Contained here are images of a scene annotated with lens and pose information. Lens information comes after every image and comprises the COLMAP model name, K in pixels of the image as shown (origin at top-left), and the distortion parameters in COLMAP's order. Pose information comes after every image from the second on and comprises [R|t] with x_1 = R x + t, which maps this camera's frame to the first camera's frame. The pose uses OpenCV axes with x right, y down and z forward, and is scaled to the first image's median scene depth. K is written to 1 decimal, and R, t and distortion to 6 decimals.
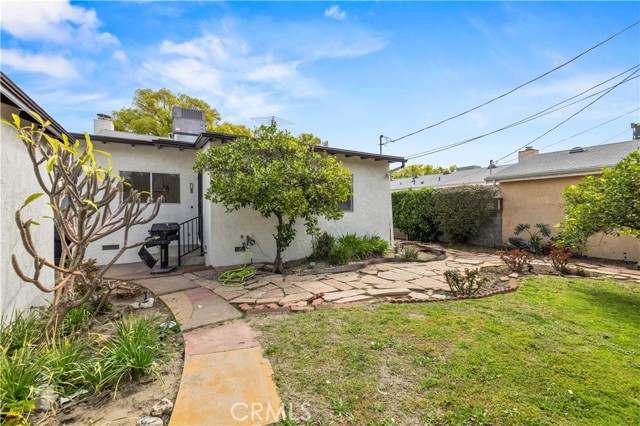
lens RADIAL K [[277.2, 0, 325.6], [0, 277.2, 210.8], [0, 0, 1]] dist [0.002497, 0.001255]
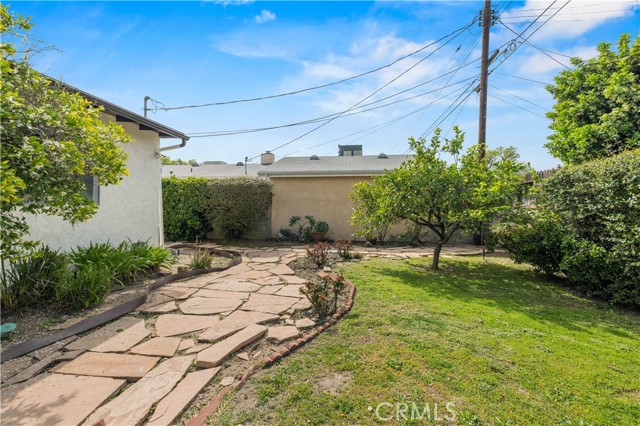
lens RADIAL K [[266.7, 0, 320.8], [0, 266.7, 196.0], [0, 0, 1]] dist [0.001468, 0.000168]
pose [[0.615652, 0.027677, 0.787532, -0.075819], [-0.001958, 0.999434, -0.033593, 0.002988], [-0.788015, 0.019140, 0.615358, 0.346682]]
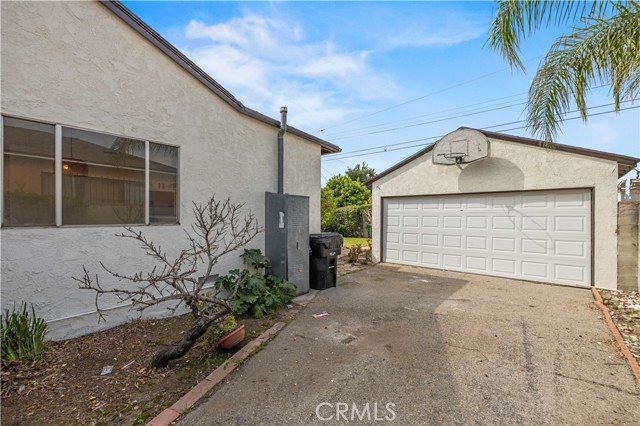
lens RADIAL K [[277.2, 0, 319.5], [0, 277.2, 214.4], [0, 0, 1]] dist [0.002497, 0.001255]
pose [[-0.317602, 0.009506, 0.948177, -1.763092], [0.000535, 0.999951, -0.009845, 0.002569], [-0.948224, -0.002619, -0.317591, 1.286408]]
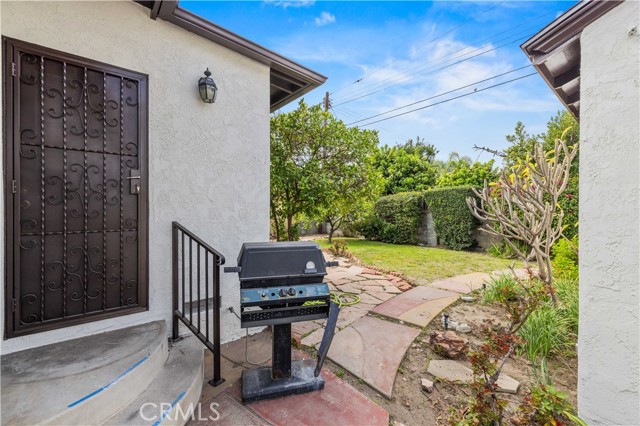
lens RADIAL K [[277.2, 0, 312.2], [0, 277.2, 207.9], [0, 0, 1]] dist [0.002497, 0.001255]
pose [[-0.148113, 0.012298, 0.988894, -0.846913], [-0.001036, 0.999920, -0.012590, 0.006567], [-0.988970, -0.002889, -0.148089, 0.932439]]
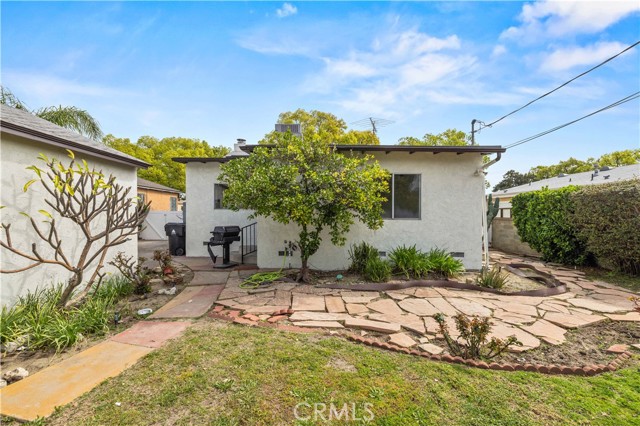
lens RADIAL K [[277.2, 0, 314.2], [0, 277.2, 218.1], [0, 0, 1]] dist [0.002497, 0.001255]
pose [[0.850931, 0.018985, -0.524935, 0.334548], [-0.012898, 0.999801, 0.015251, -0.012418], [0.525119, -0.006207, 0.851006, 0.172489]]
